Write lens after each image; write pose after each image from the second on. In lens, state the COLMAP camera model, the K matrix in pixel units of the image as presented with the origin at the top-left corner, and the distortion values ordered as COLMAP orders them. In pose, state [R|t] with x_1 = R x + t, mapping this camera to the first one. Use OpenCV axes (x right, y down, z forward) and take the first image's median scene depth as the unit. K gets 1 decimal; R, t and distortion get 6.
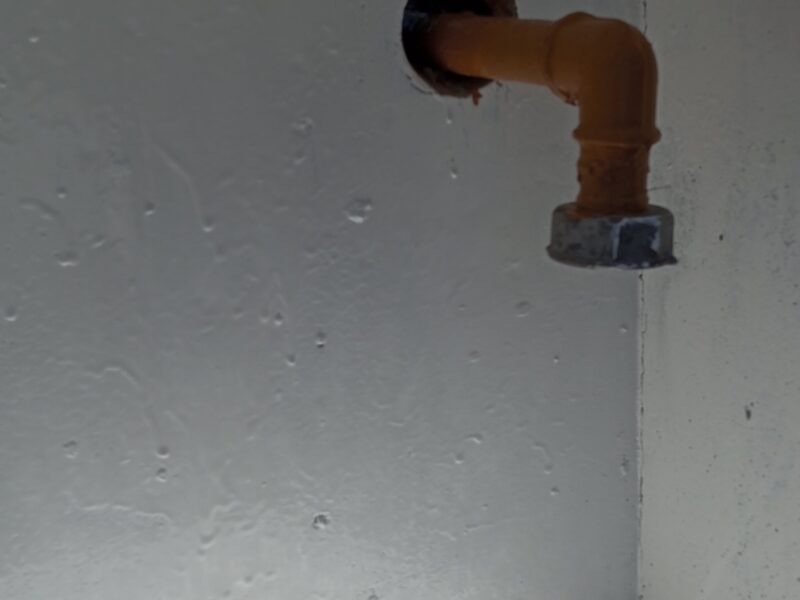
lens RADIAL K [[1220.8, 0, 434.5], [0, 1220.8, 300.0], [0, 0, 1]] dist [0.163875, -0.071151]
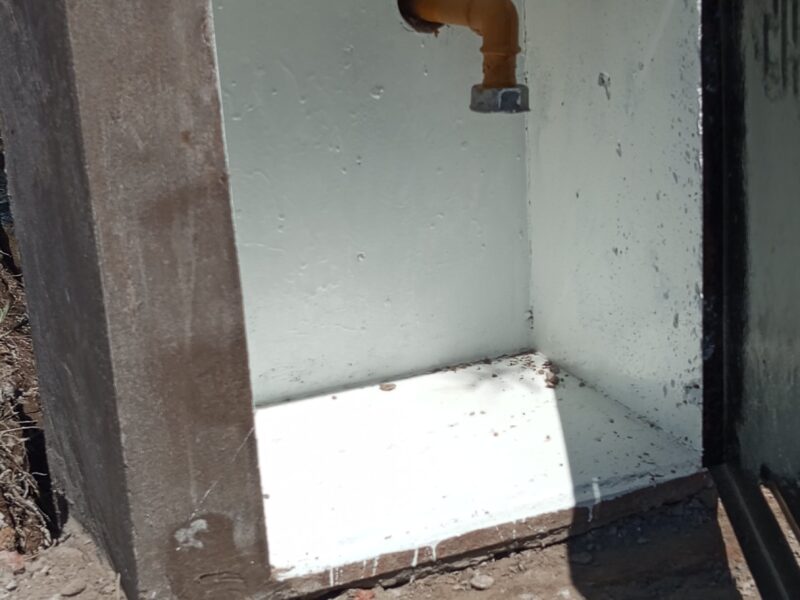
lens RADIAL K [[1220.8, 0, 434.5], [0, 1220.8, 300.0], [0, 0, 1]] dist [0.163875, -0.071151]
pose [[0.999856, -0.016901, 0.001744, 0.021387], [0.016805, 0.998844, 0.045045, 0.175147], [-0.002503, -0.045009, 0.998983, -0.998264]]
